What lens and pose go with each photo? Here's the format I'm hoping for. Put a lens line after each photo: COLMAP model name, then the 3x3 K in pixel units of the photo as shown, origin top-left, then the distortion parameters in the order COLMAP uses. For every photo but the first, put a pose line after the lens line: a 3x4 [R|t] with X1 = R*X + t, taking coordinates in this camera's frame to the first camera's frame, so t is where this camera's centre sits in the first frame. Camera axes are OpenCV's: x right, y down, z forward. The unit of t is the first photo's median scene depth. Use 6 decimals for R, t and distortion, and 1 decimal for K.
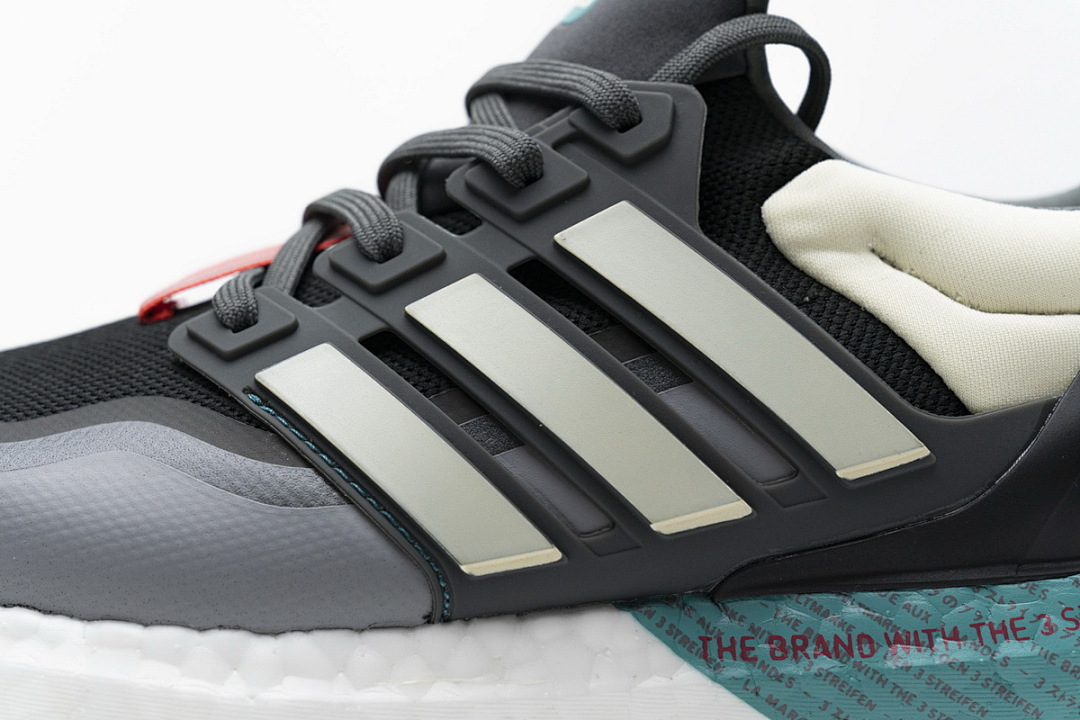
lens RADIAL K [[2525.5, 0, 540.1], [0, 2525.5, 362.9], [0, 0, 1]] dist [0.059976, 0.000000]
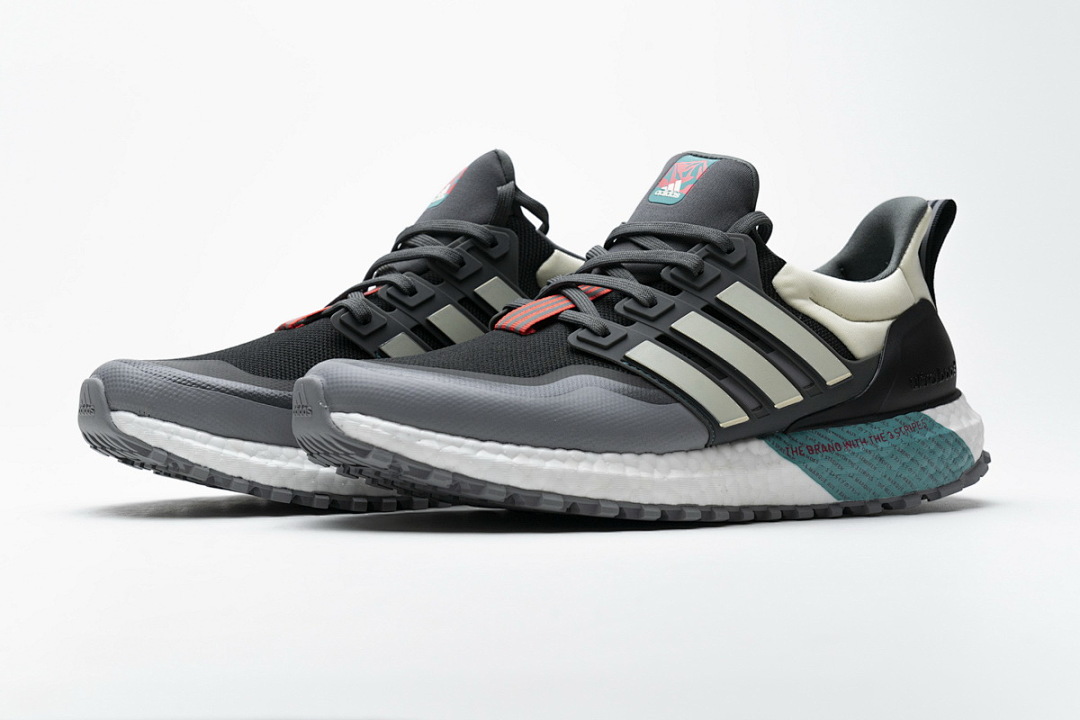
lens RADIAL K [[2010.5, 0, 539.8], [0, 2010.5, 358.0], [0, 0, 1]] dist [-0.015163, 0.000000]
pose [[0.855215, -0.032896, 0.517229, -1.234401], [0.032469, 0.999424, 0.009877, -0.013779], [-0.517256, 0.008347, 0.855790, -0.657798]]
